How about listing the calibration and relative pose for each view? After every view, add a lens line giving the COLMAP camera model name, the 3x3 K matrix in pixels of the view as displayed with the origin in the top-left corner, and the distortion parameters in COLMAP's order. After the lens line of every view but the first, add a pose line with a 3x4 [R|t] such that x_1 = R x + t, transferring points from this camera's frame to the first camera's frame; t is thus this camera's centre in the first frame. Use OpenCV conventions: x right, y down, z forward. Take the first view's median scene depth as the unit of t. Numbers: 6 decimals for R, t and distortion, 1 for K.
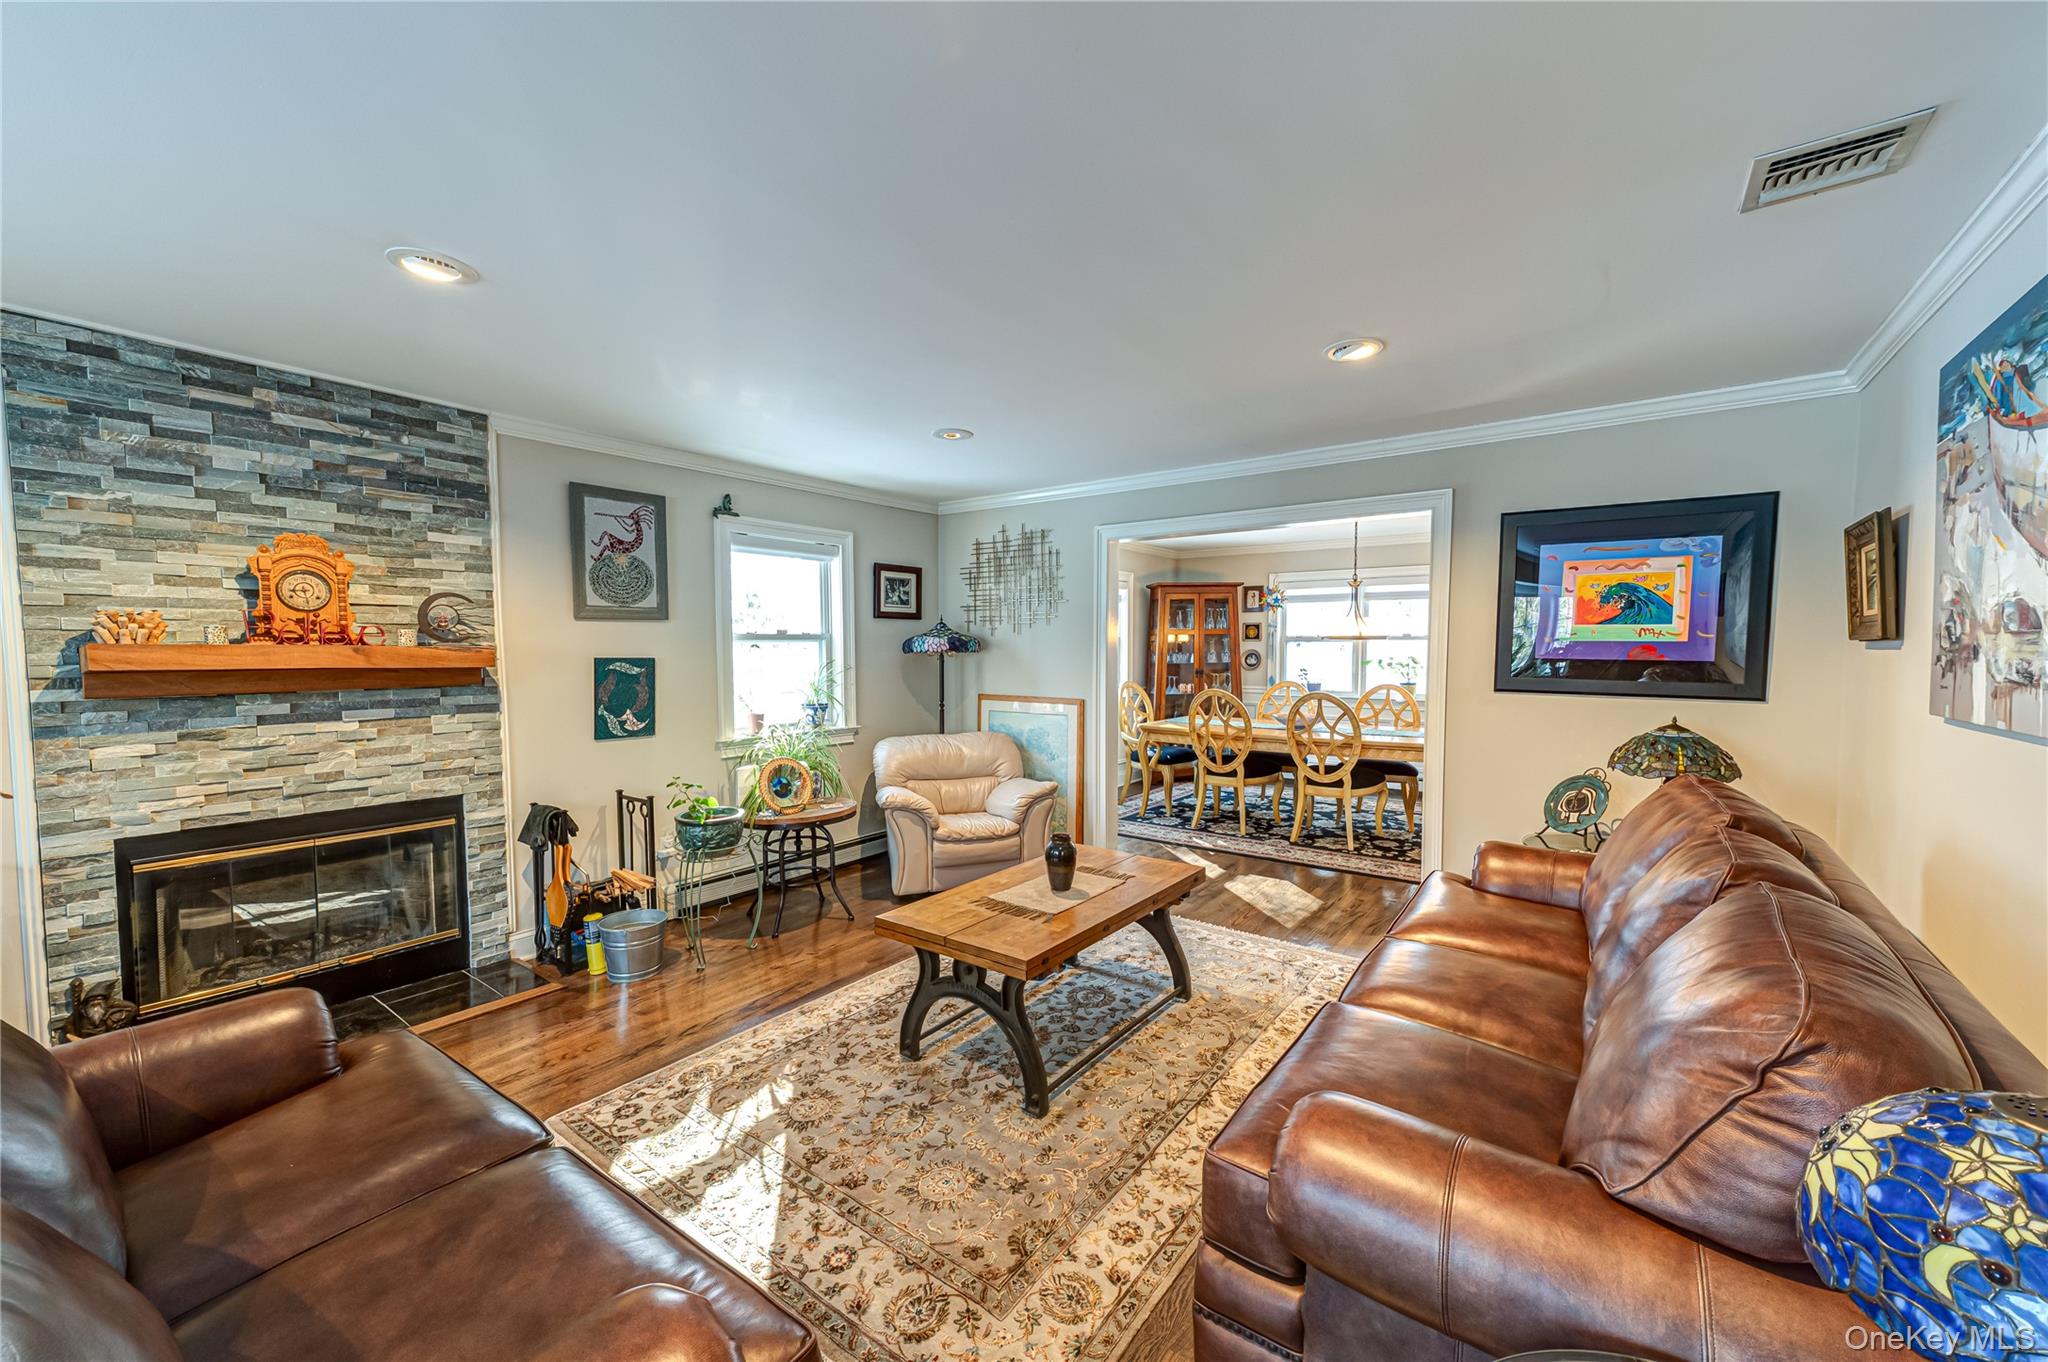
lens RADIAL K [[796.5, 0, 1033.3], [0, 796.5, 690.4], [0, 0, 1]] dist [0.021176, 0.000331]
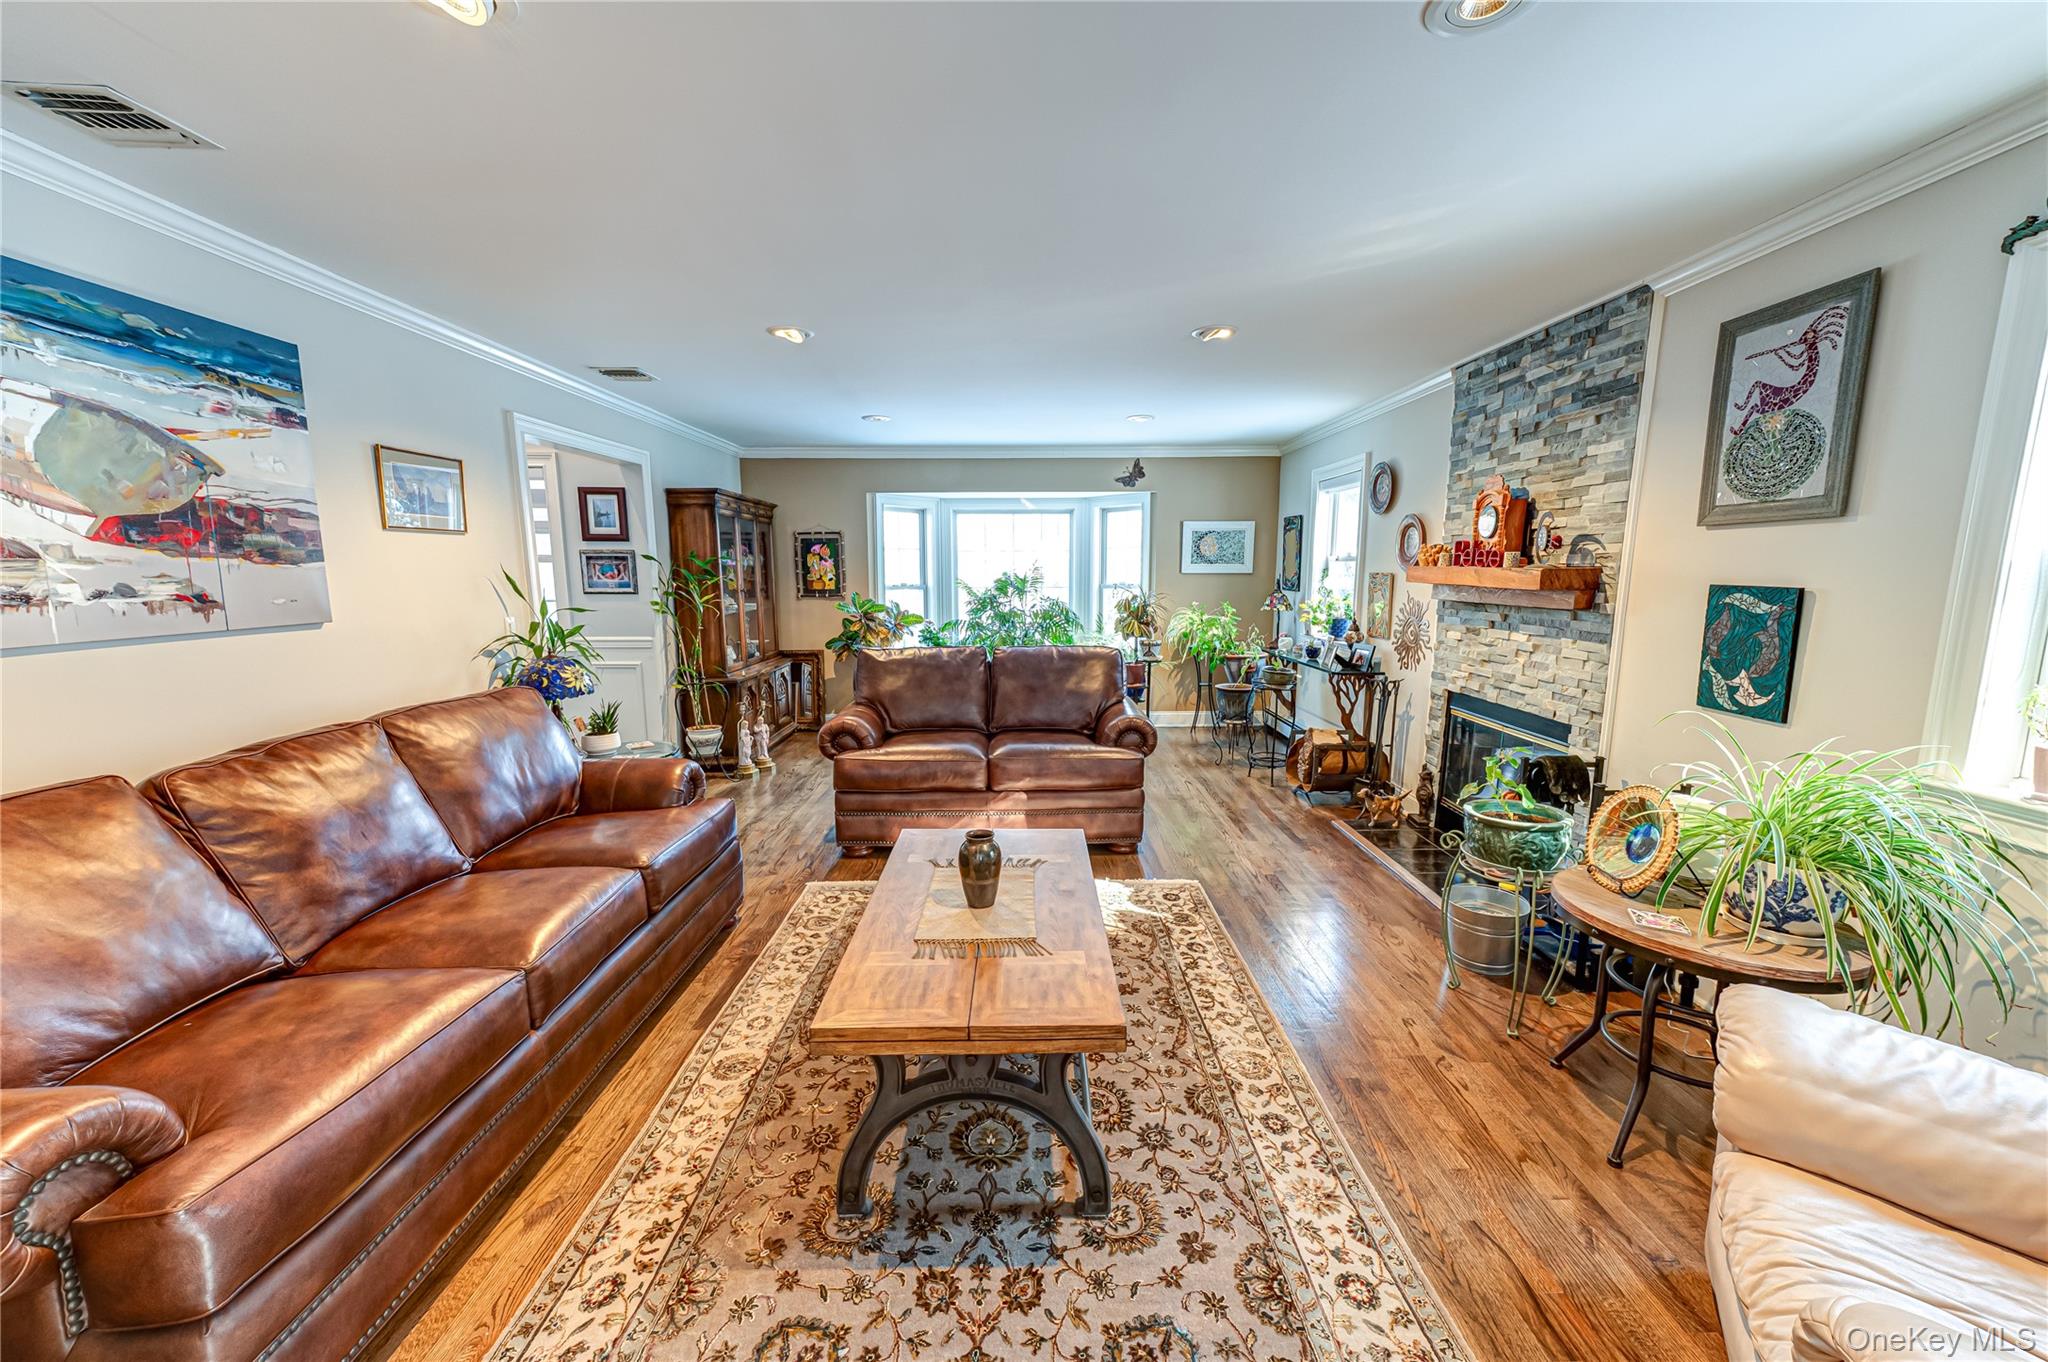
lens RADIAL K [[796.5, 0, 1025.2], [0, 796.5, 680.2], [0, 0, 1]] dist [0.021176, 0.000331]
pose [[-0.800772, 0.090795, -0.592048, 0.450481], [-0.027035, 0.981958, 0.187157, -0.102621], [0.598359, 0.165876, -0.783870, 1.678735]]
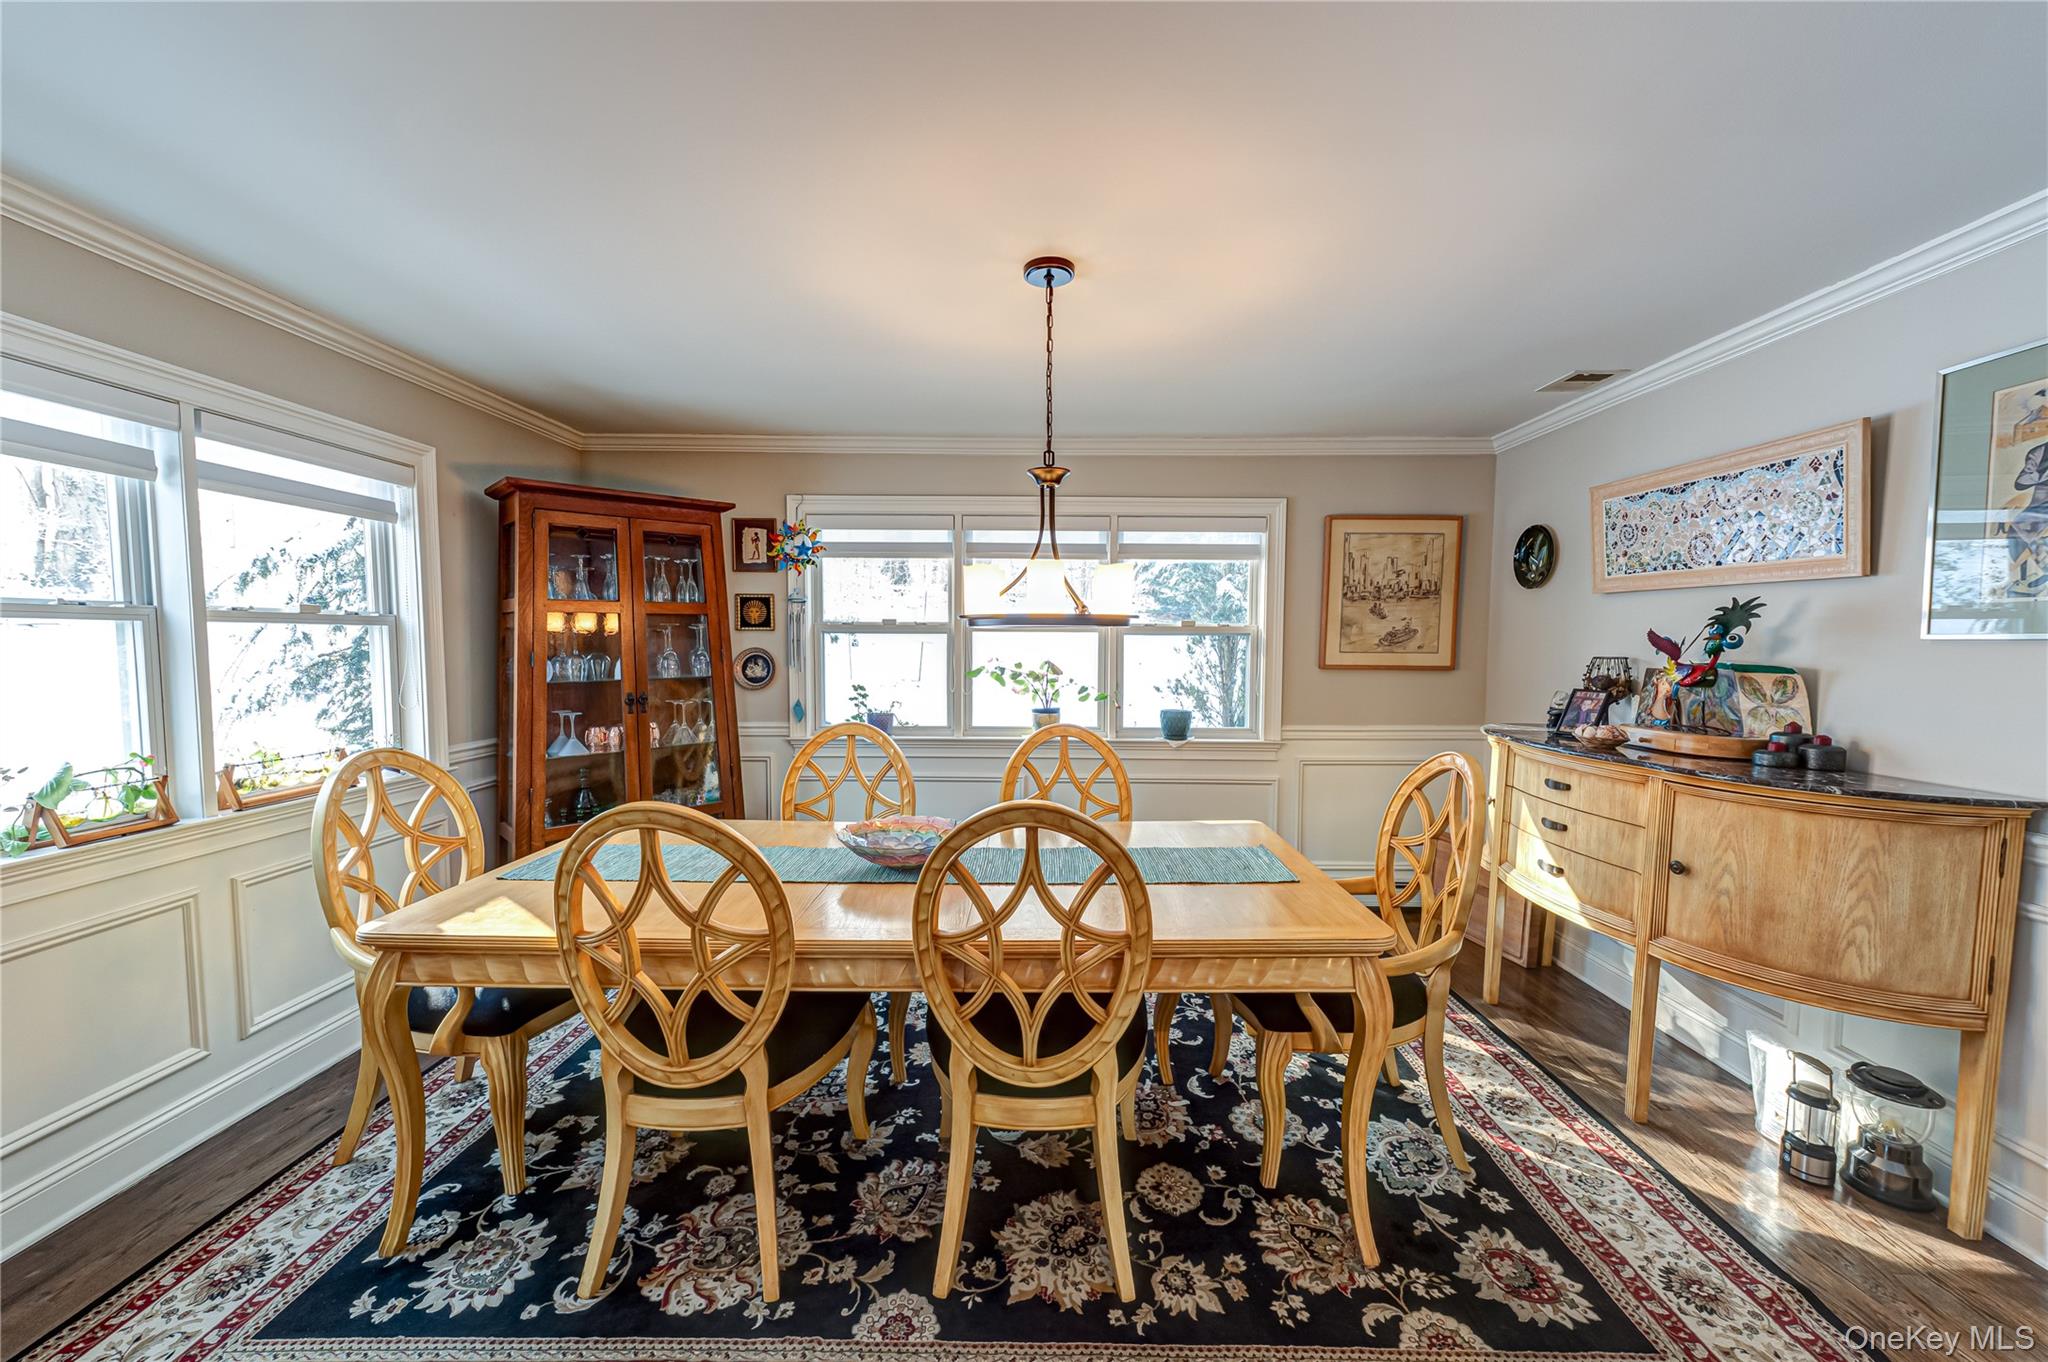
lens RADIAL K [[796.5, 0, 1020.4], [0, 796.5, 690.2], [0, 0, 1]] dist [0.021176, 0.000331]
pose [[0.819348, -0.029494, 0.572537, 0.101114], [0.026257, 0.999558, 0.013917, -0.022514], [-0.572694, 0.003630, 0.819761, 0.406807]]
